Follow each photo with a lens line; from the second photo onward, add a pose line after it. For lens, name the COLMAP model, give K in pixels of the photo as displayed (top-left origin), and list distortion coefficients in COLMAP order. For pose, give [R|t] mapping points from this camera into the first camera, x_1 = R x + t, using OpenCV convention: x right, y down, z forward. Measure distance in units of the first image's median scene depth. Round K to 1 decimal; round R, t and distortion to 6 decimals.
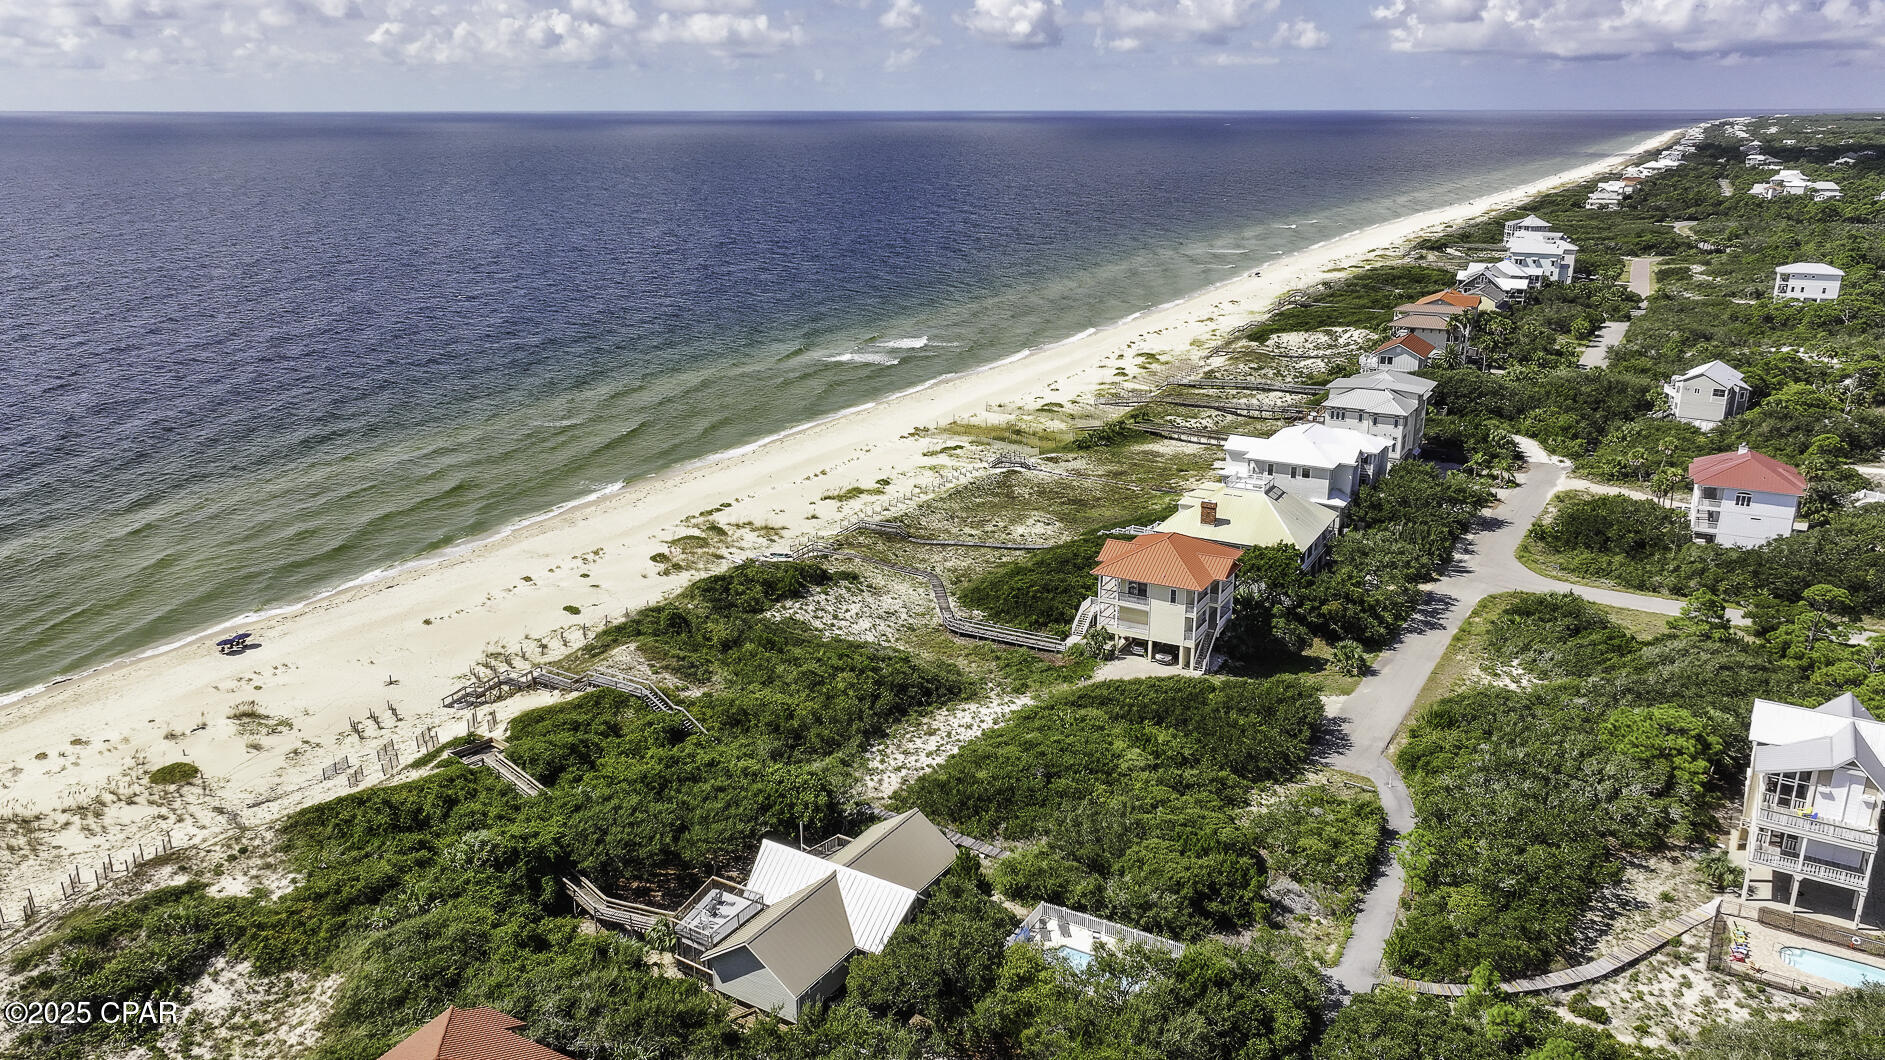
lens RADIAL K [[1342.1, 0, 942.5], [0, 1342.1, 530.0], [0, 0, 1]] dist [-0.005965, 0.030762]
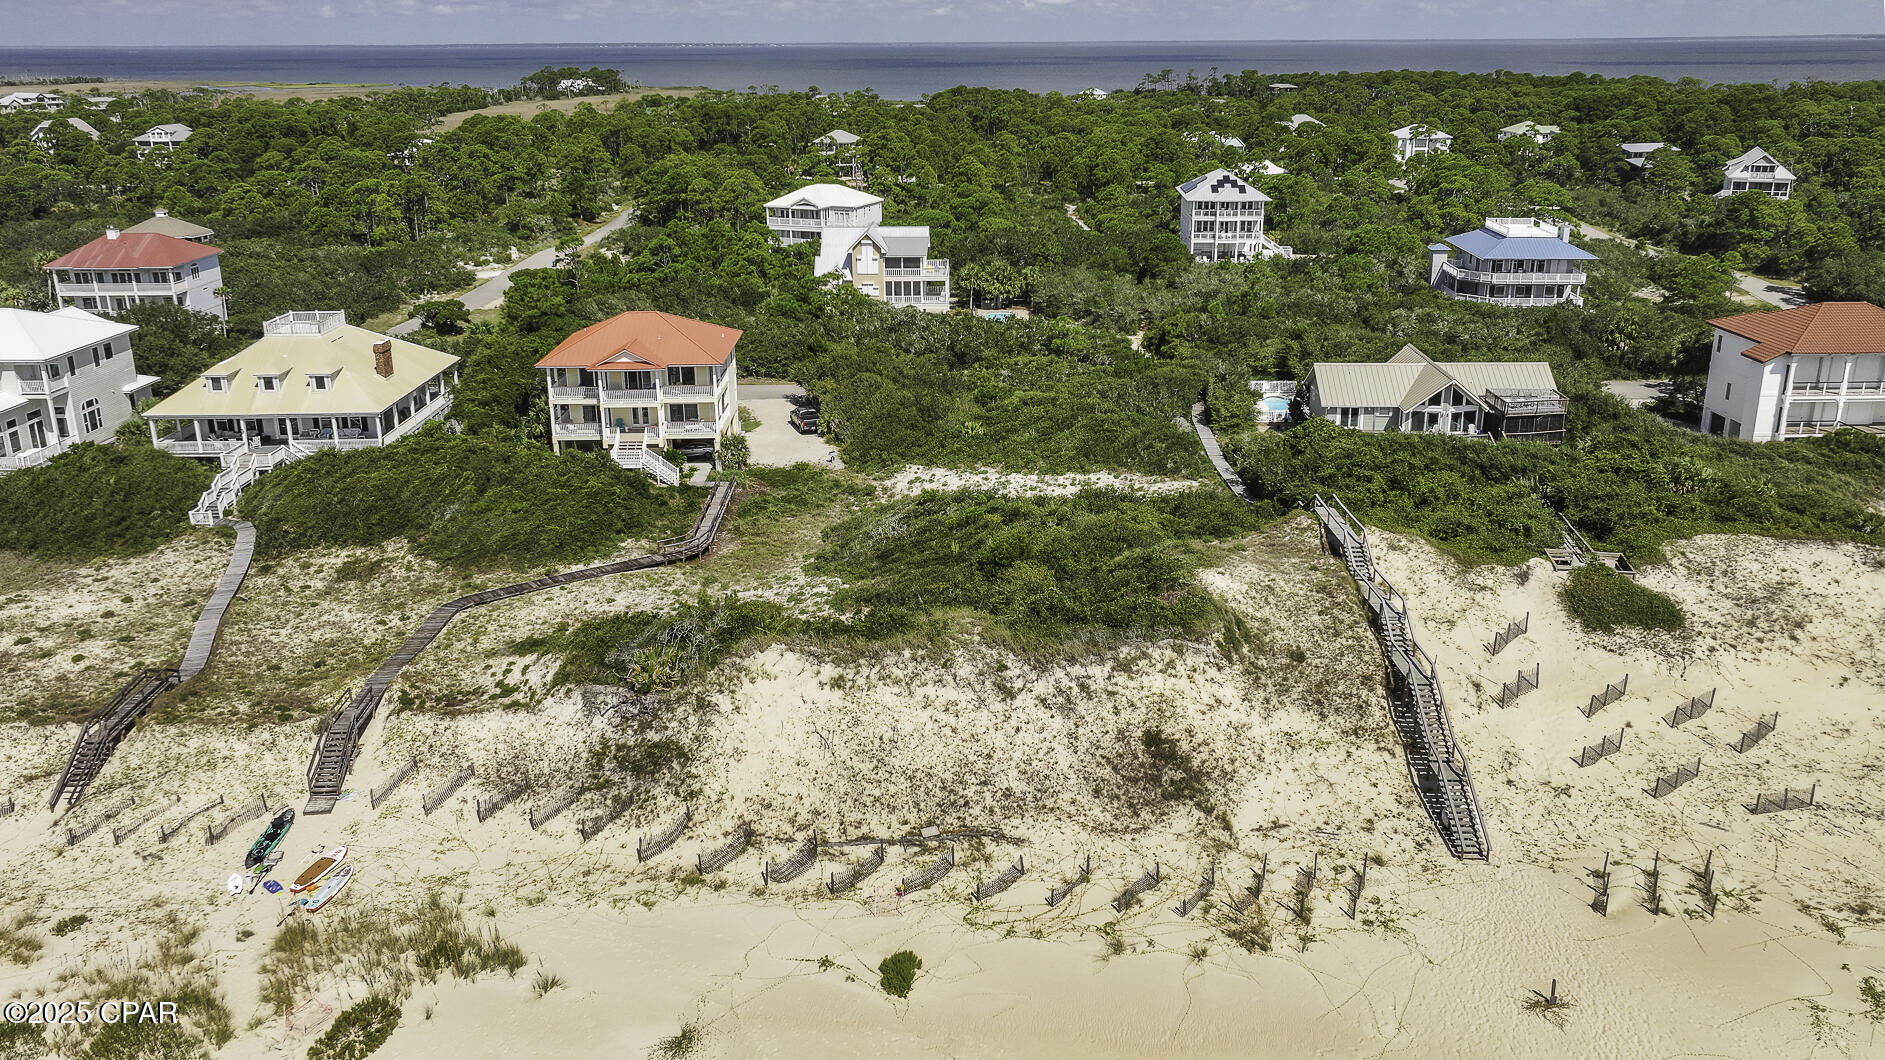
lens RADIAL K [[1345.0, 0, 978.5], [0, 1345.0, 446.6], [0, 0, 1]] dist [0.005254, 0.002814]
pose [[-0.504158, -0.246596, 0.827657, -0.548959], [0.266983, 0.866916, 0.420923, -0.190268], [-0.821307, 0.433182, -0.371225, 1.103743]]
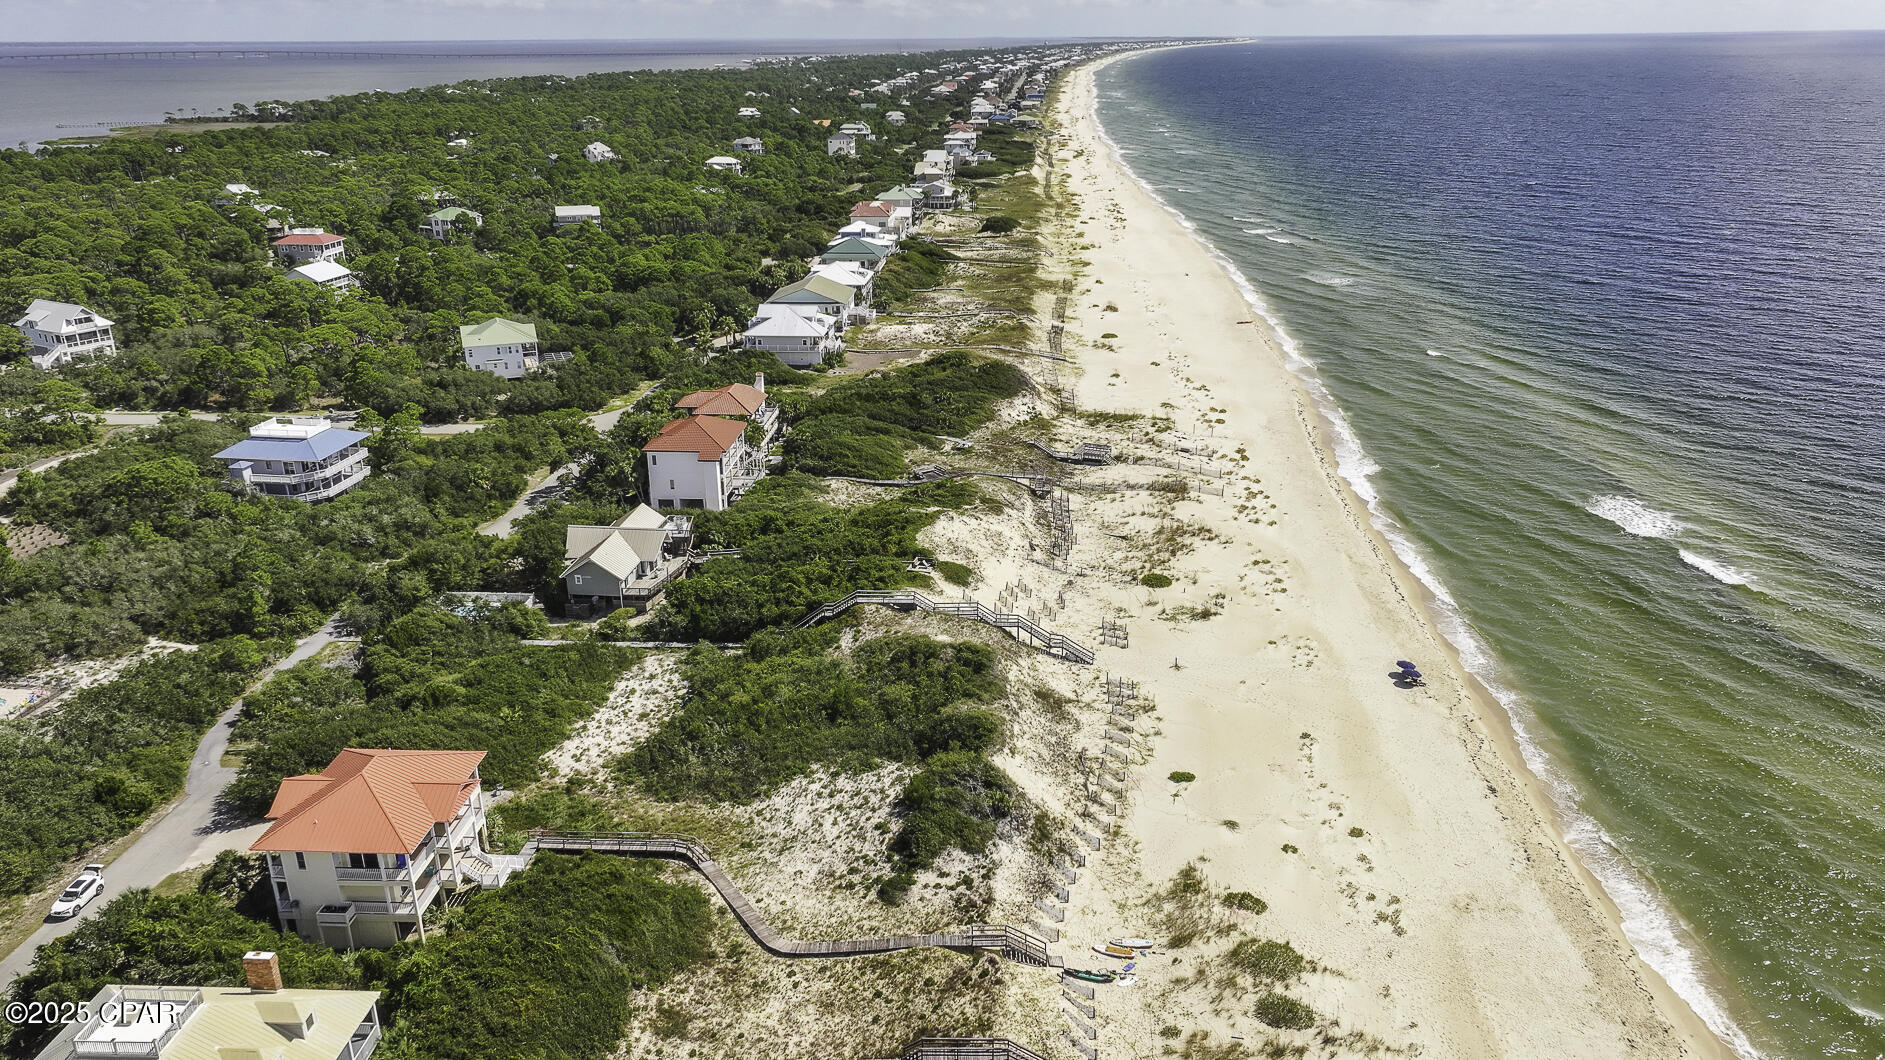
lens RADIAL K [[1323.9, 0, 942.5], [0, 1323.9, 530.0], [0, 0, 1]] dist [0.001826, 0.001786]
pose [[-0.902924, 0.156647, -0.400239, 0.148931], [-0.123666, 0.797153, 0.590978, -0.526745], [0.411626, 0.583103, -0.700396, 1.476315]]
